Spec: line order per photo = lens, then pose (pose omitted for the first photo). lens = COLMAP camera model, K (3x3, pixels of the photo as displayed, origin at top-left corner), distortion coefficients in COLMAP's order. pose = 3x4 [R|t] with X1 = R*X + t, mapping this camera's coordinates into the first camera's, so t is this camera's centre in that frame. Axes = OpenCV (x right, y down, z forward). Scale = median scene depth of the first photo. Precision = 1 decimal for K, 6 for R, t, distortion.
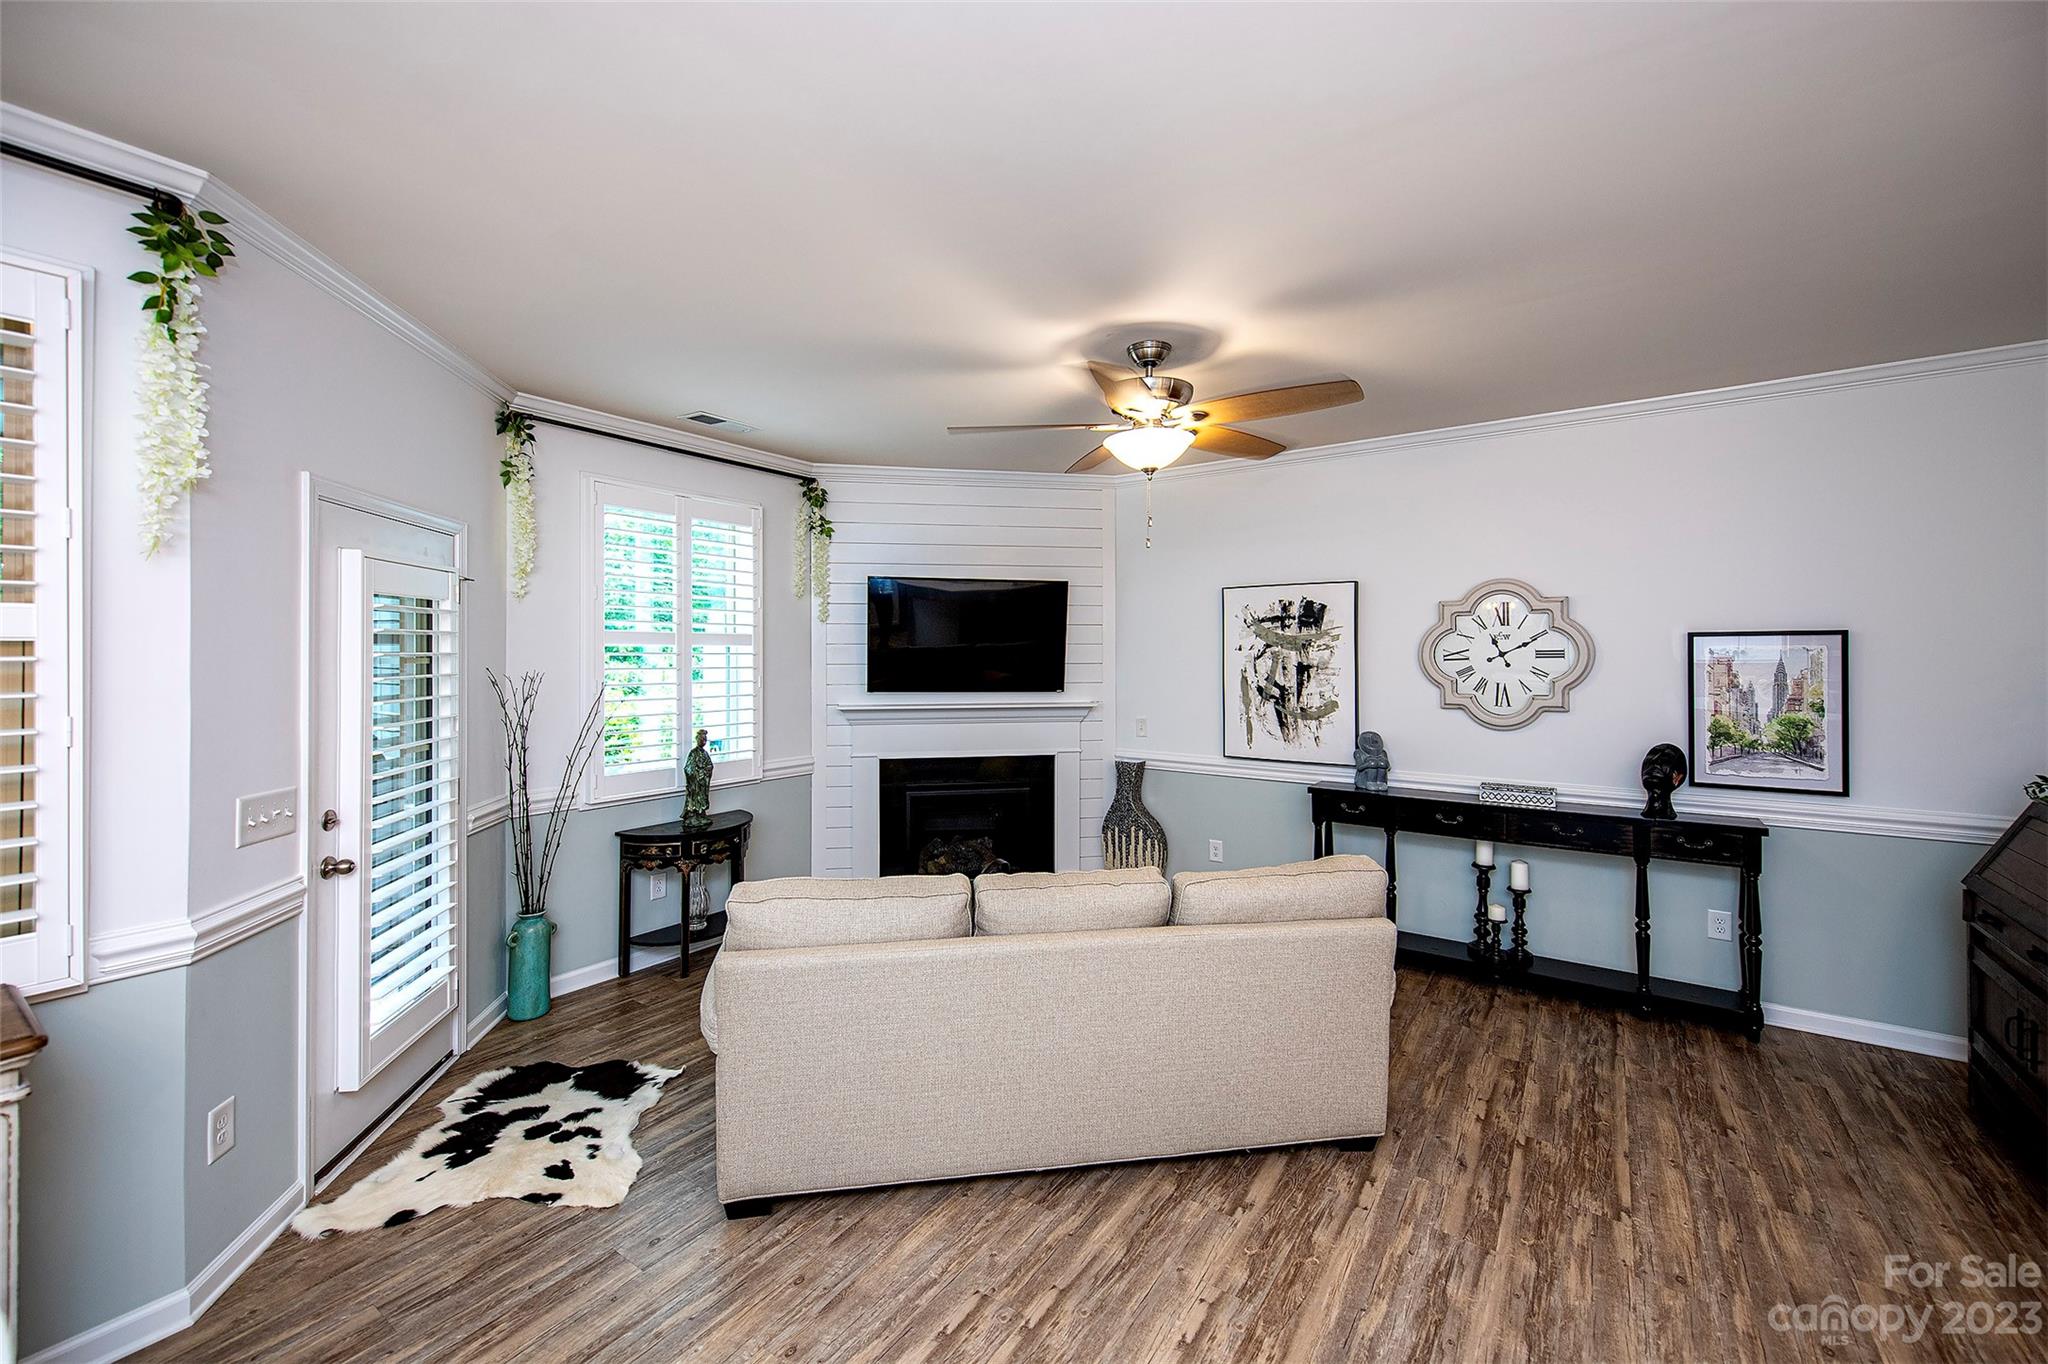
lens RADIAL K [[822.1, 0, 1034.4], [0, 822.1, 648.5], [0, 0, 1]] dist [0.016512, -0.004683]
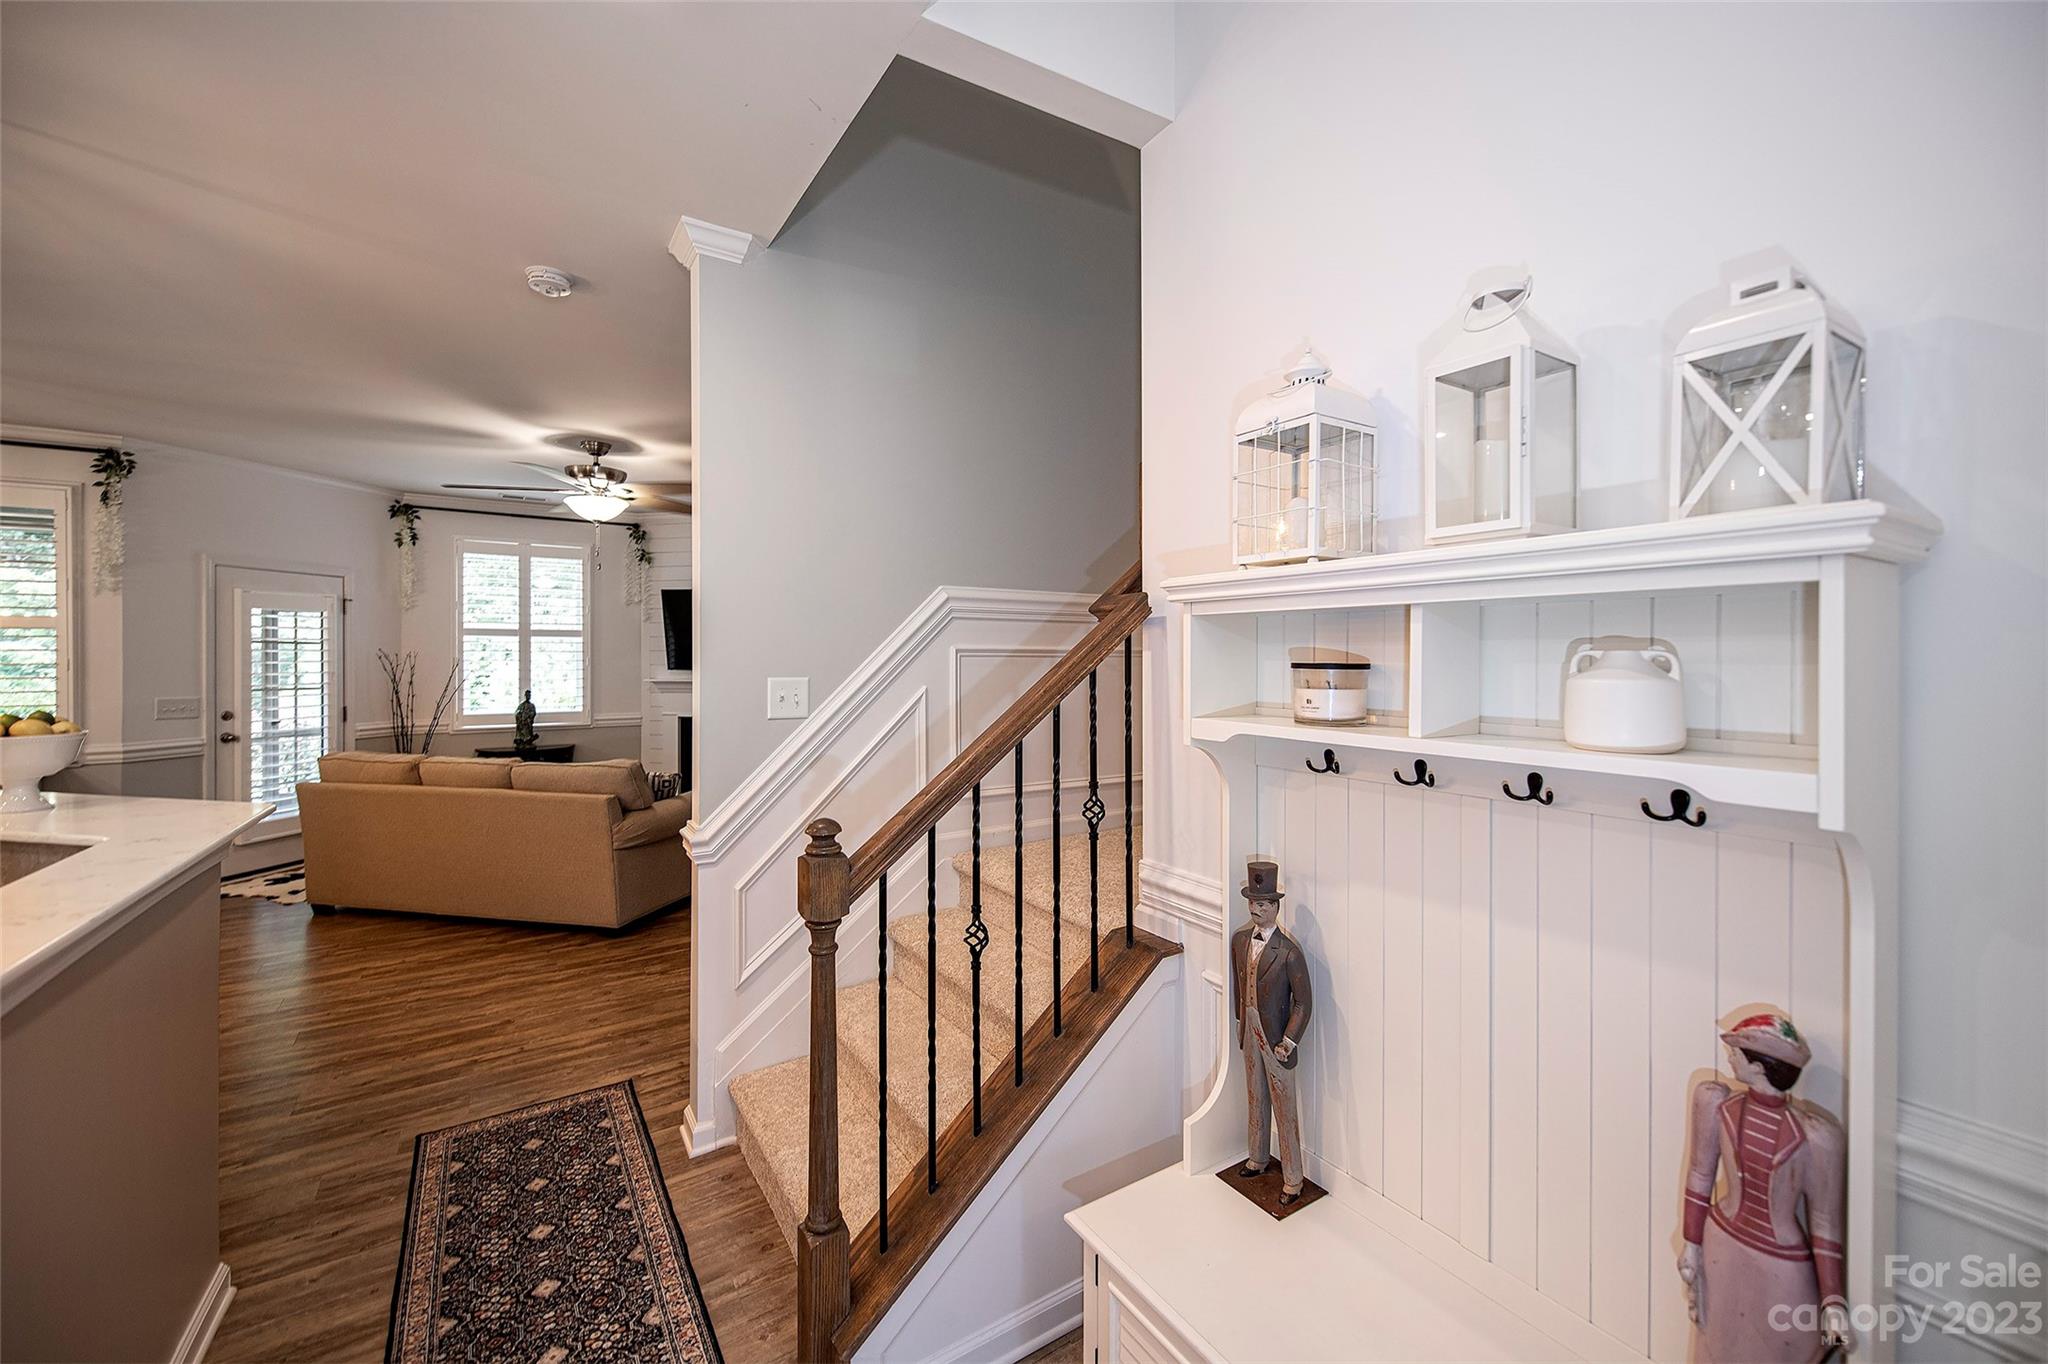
lens RADIAL K [[822.1, 0, 1038.6], [0, 822.1, 659.5], [0, 0, 1]] dist [0.016512, -0.004683]
pose [[0.927896, 0.000108, -0.372839, 1.174909], [0.002921, 0.999967, 0.007560, 0.032545], [0.372828, -0.008103, 0.927865, -0.127555]]
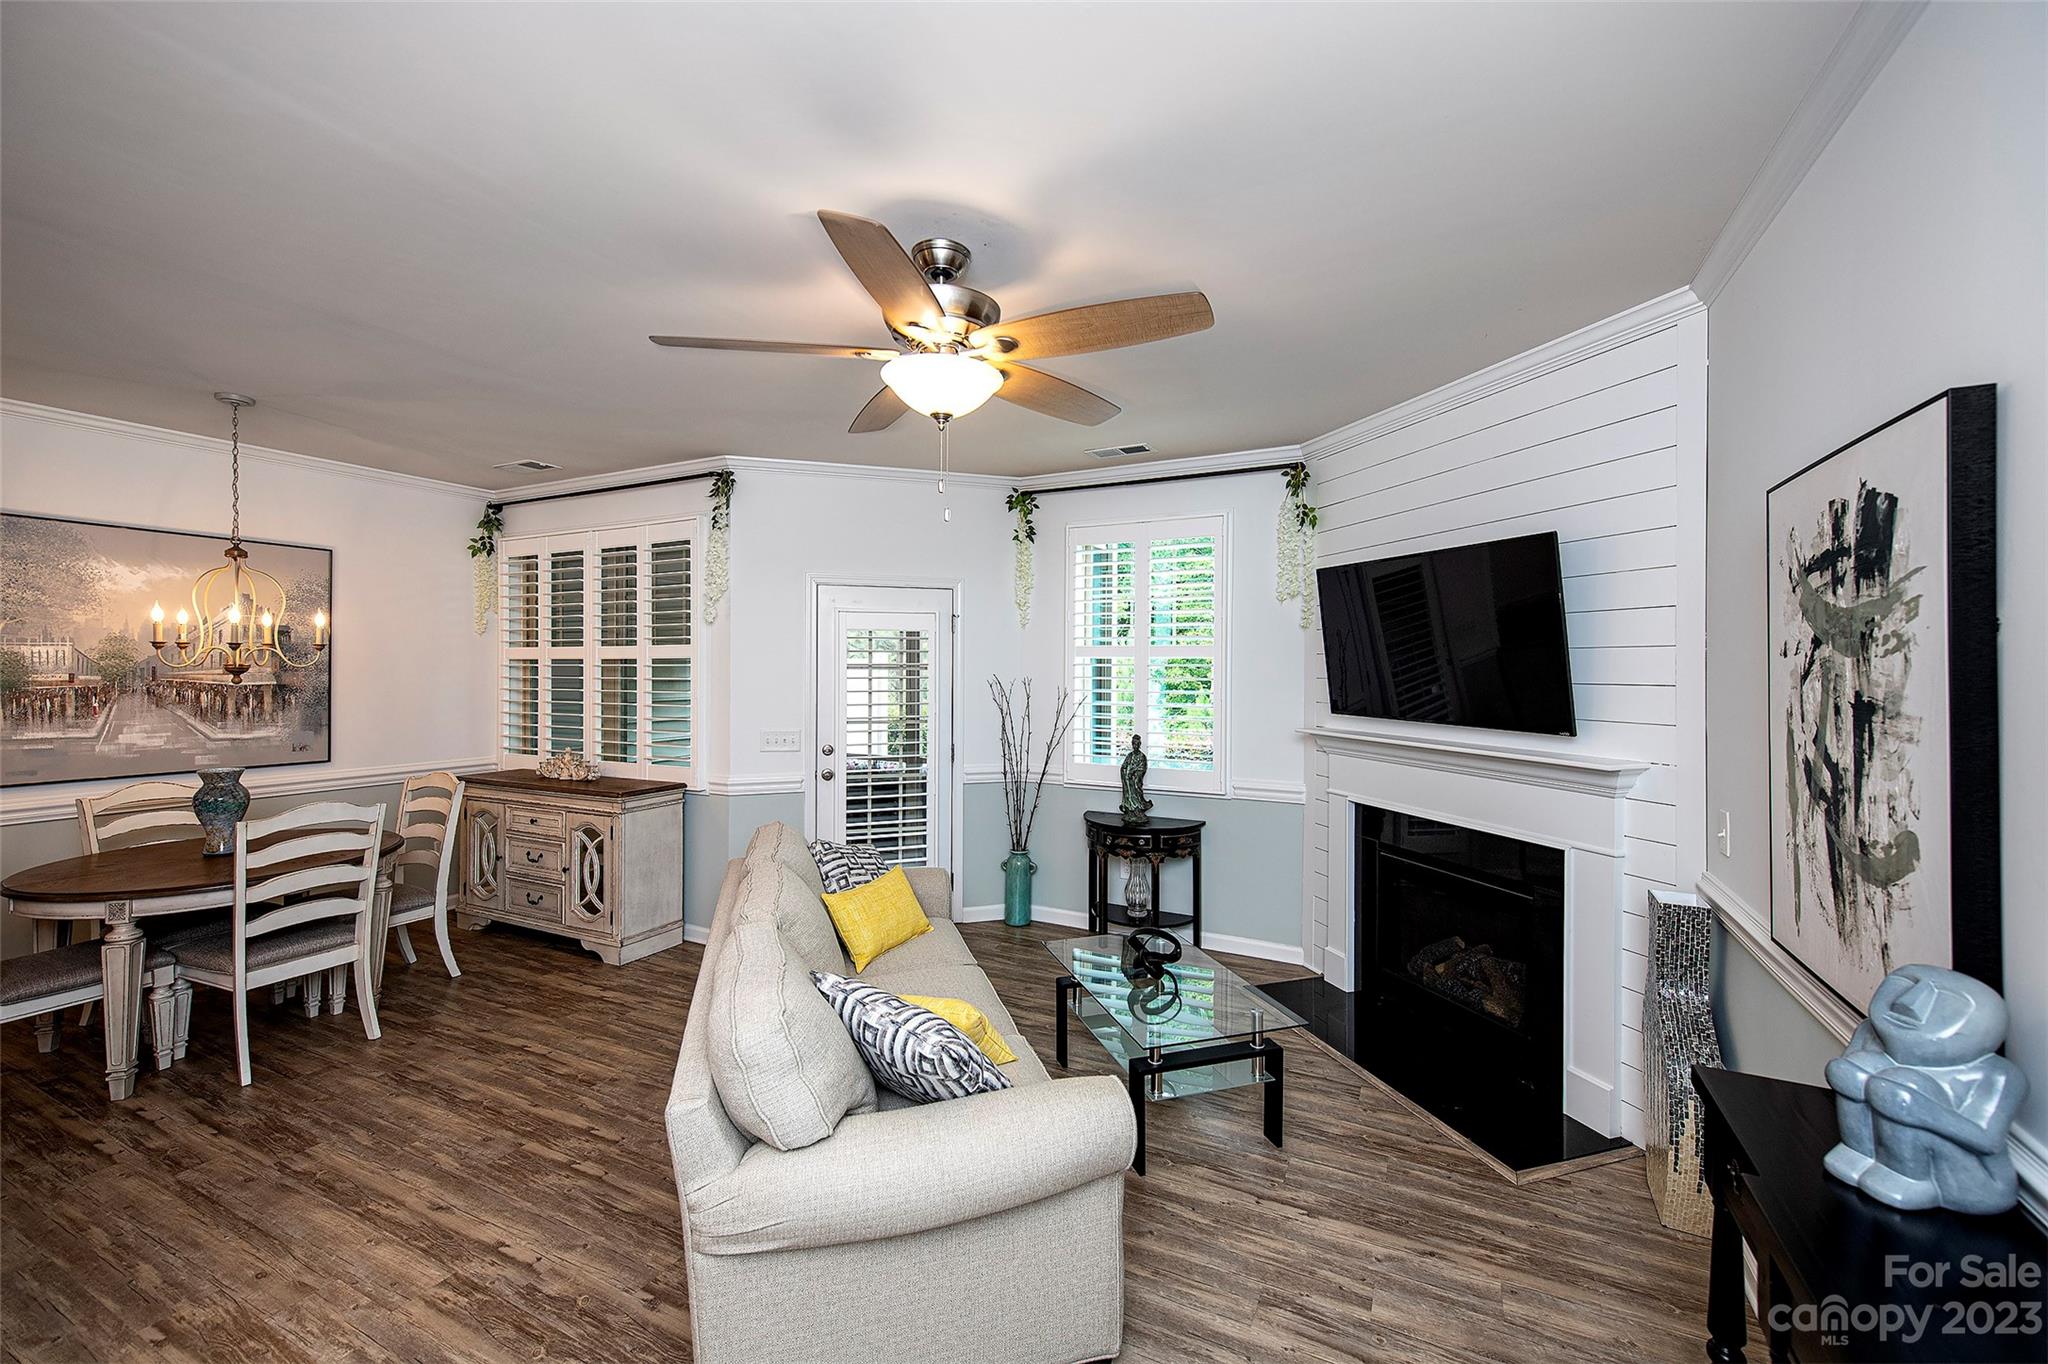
lens RADIAL K [[822.1, 0, 1037.2], [0, 822.1, 669.1], [0, 0, 1]] dist [0.016512, -0.004683]
pose [[0.138298, 0.005151, -0.990377, 0.689064], [0.002731, 0.999981, 0.005582, 0.006005], [0.990387, -0.003477, 0.138282, 0.757231]]
